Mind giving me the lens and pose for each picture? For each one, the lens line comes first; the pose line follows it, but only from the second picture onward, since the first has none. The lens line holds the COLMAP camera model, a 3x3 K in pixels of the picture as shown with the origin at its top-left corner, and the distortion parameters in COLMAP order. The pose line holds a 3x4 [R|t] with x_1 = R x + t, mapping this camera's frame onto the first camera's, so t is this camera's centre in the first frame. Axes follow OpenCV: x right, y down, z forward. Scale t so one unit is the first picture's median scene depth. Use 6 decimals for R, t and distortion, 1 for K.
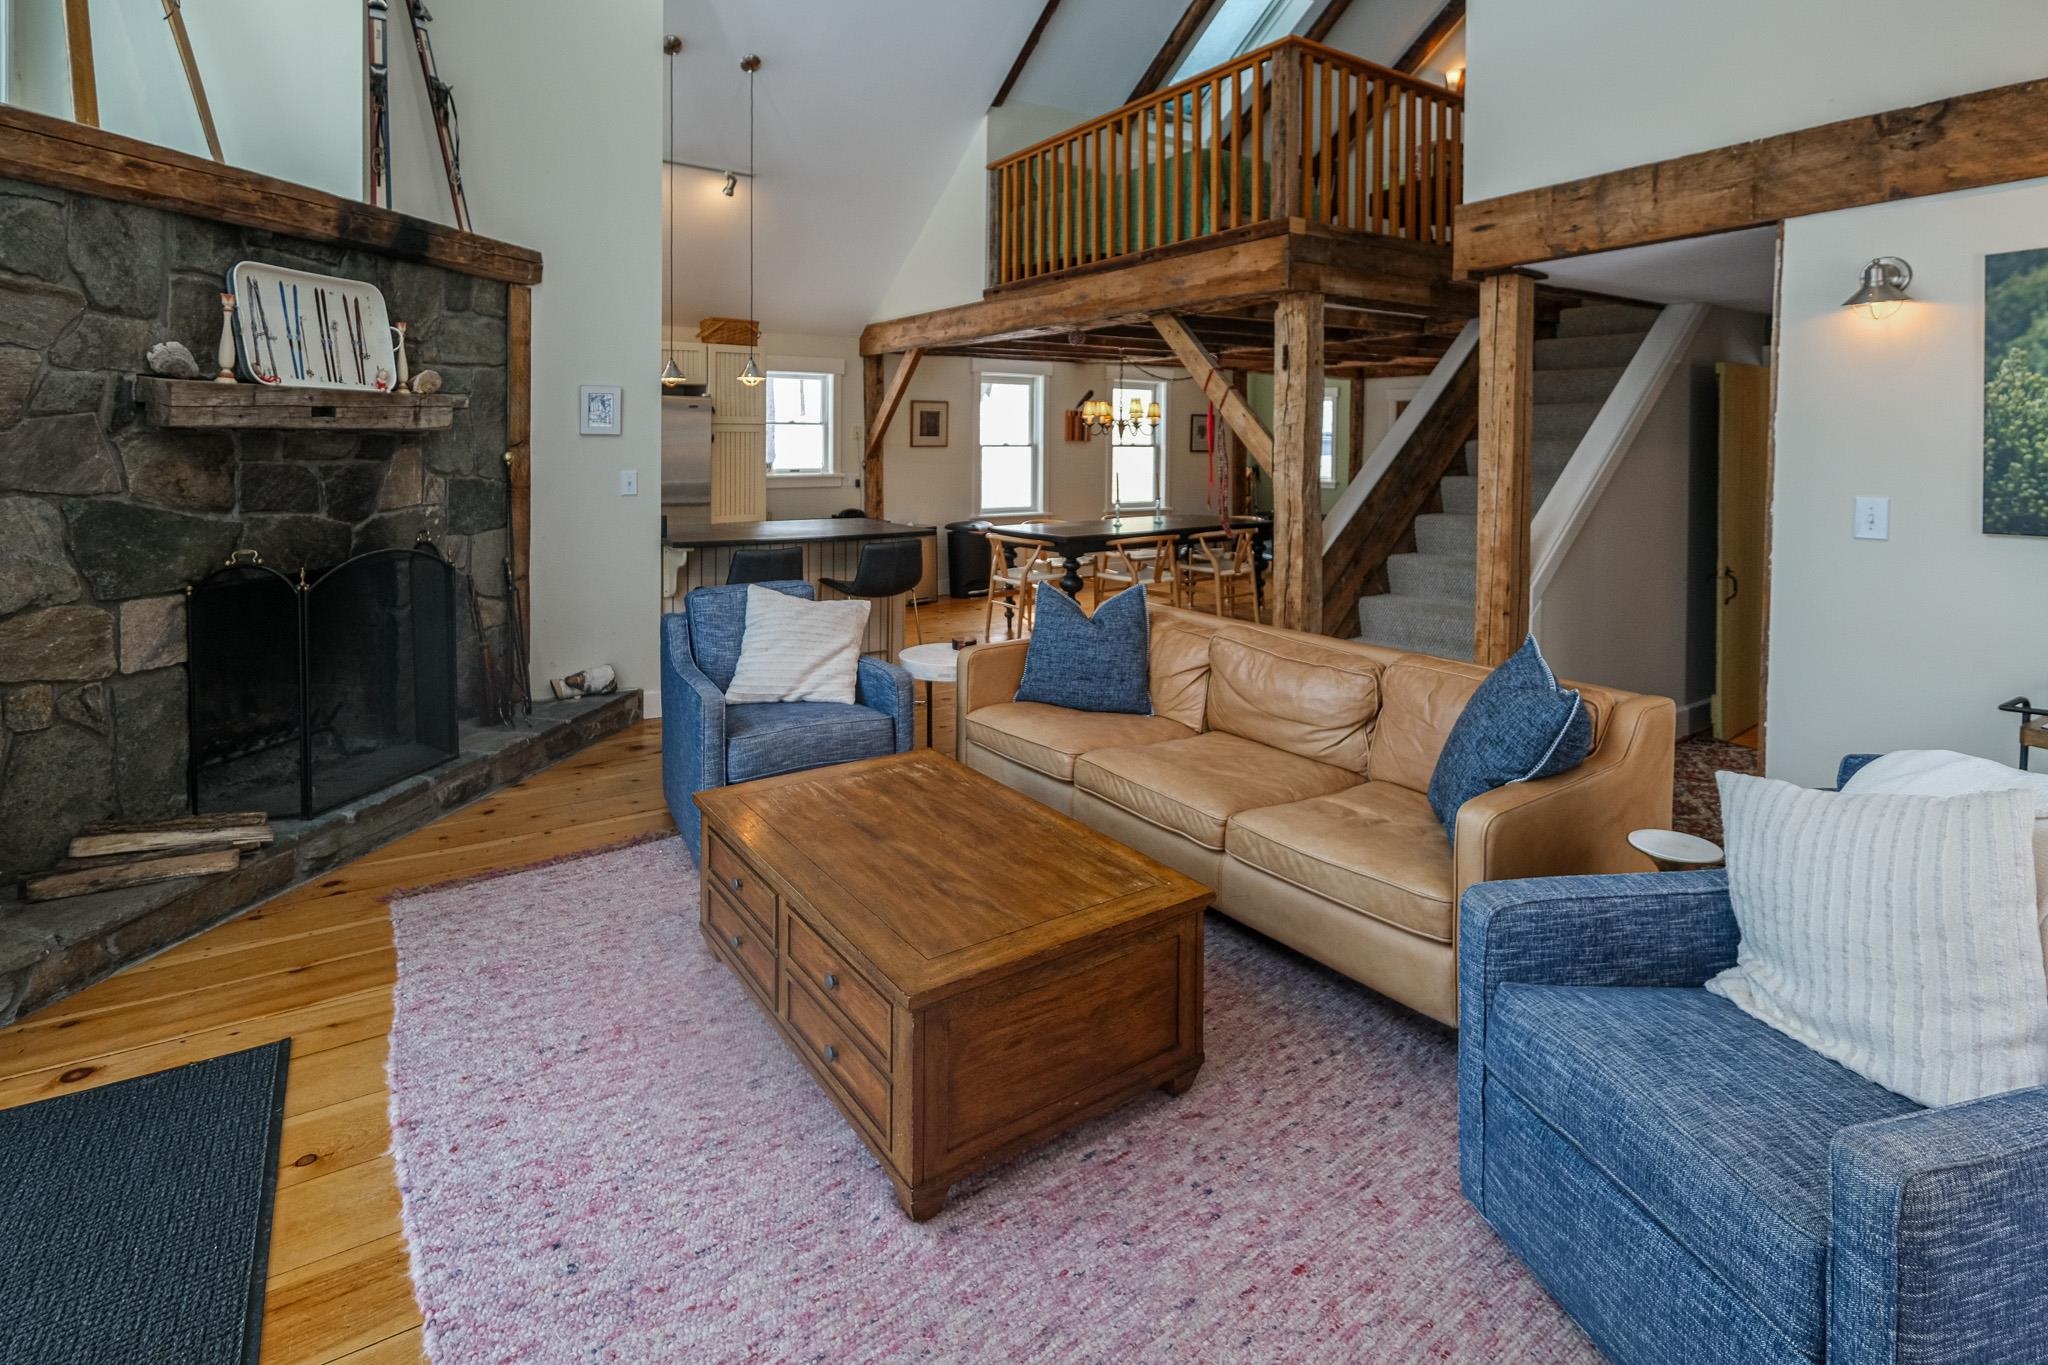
lens RADIAL K [[987.9, 0, 994.4], [0, 987.9, 457.8], [0, 0, 1]] dist [-0.005691, -0.000215]
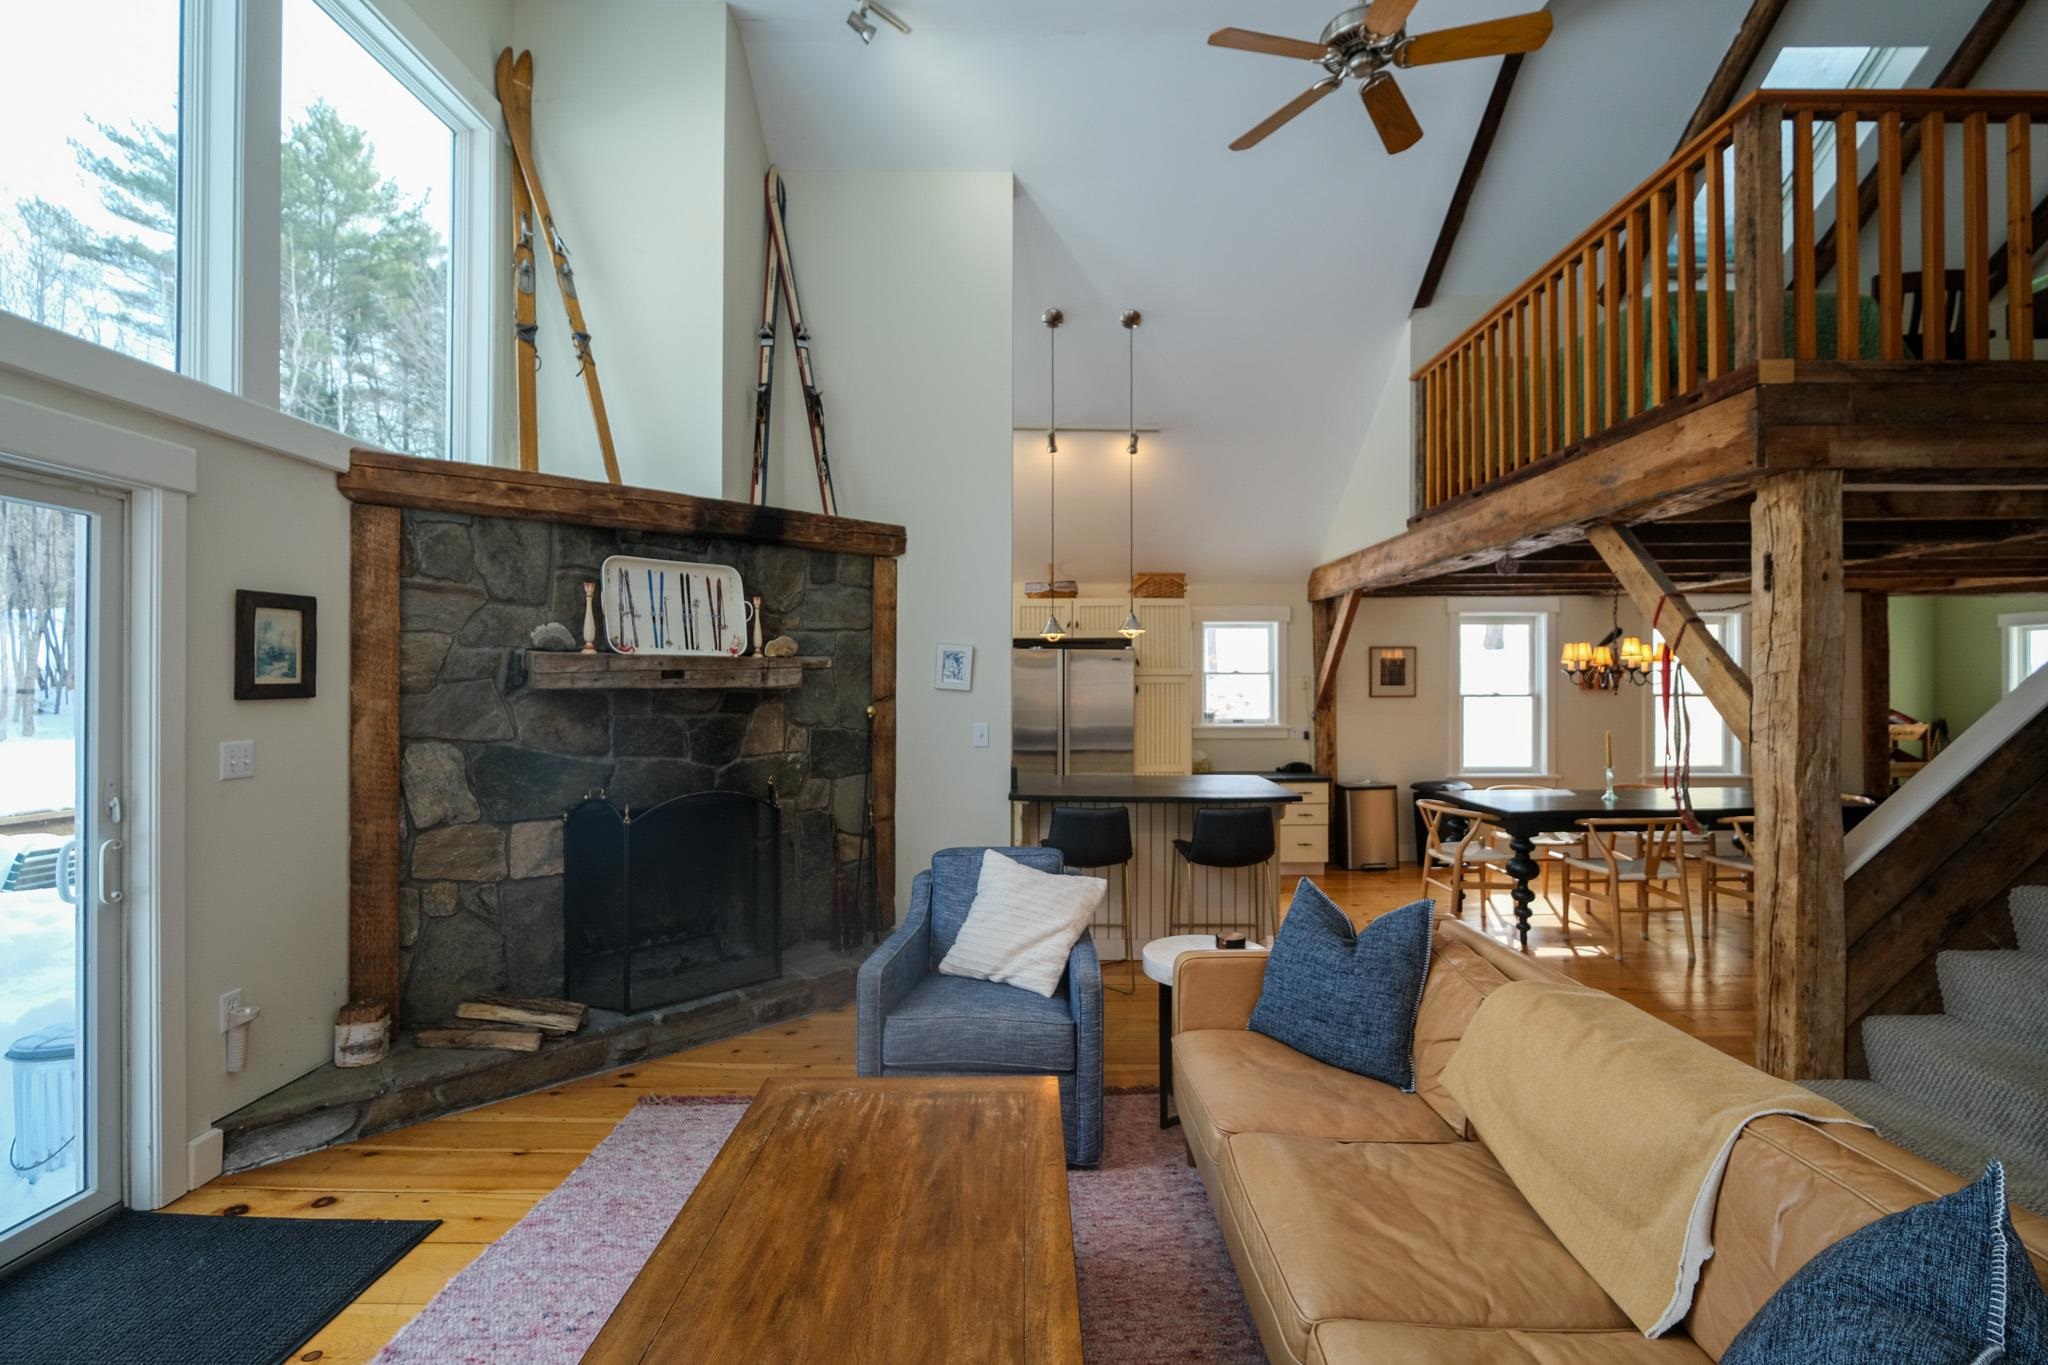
lens RADIAL K [[901.9, 0, 1043.4], [0, 901.9, 683.1], [0, 0, 1]] dist [-0.005325, 0.001138]
pose [[0.838650, -0.005314, -0.544645, 0.263256], [-0.005281, 0.999826, -0.017888, -0.016488], [0.544646, 0.017878, 0.838476, 0.279067]]
